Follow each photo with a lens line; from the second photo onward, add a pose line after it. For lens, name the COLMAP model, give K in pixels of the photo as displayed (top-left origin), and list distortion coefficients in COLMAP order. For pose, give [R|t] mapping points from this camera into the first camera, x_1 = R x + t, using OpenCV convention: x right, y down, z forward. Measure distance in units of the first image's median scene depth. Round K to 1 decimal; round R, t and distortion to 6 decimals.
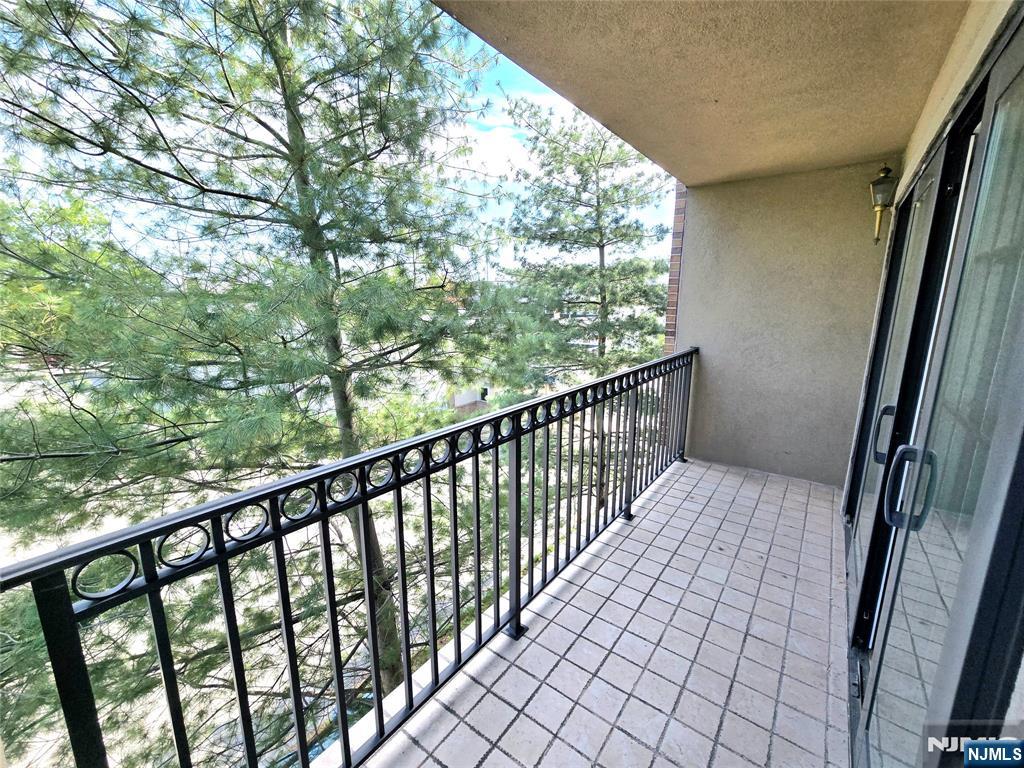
lens RADIAL K [[420.7, 0, 517.7], [0, 420.7, 381.6], [0, 0, 1]] dist [-0.000421, 0.000743]
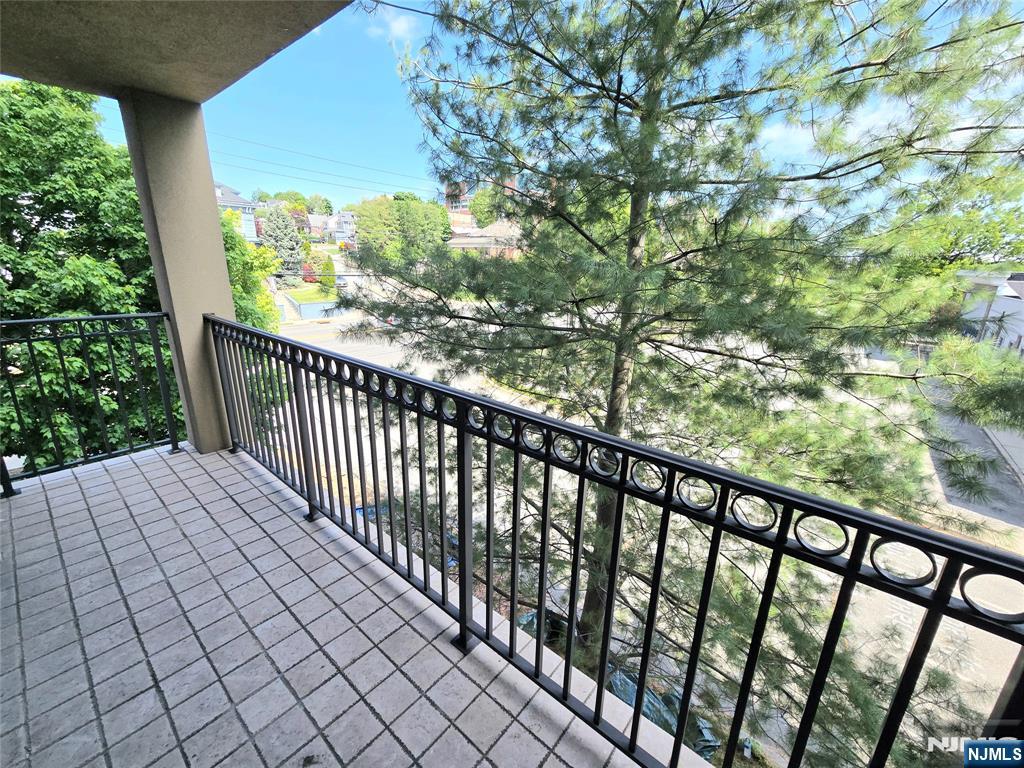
lens RADIAL K [[420.7, 0, 517.7], [0, 420.7, 381.6], [0, 0, 1]] dist [-0.000421, 0.000743]
pose [[-0.053740, 0.236879, -0.970052, 0.392870], [-0.232266, 0.941845, 0.242858, -0.097519], [0.971167, 0.238361, 0.004404, 0.522717]]
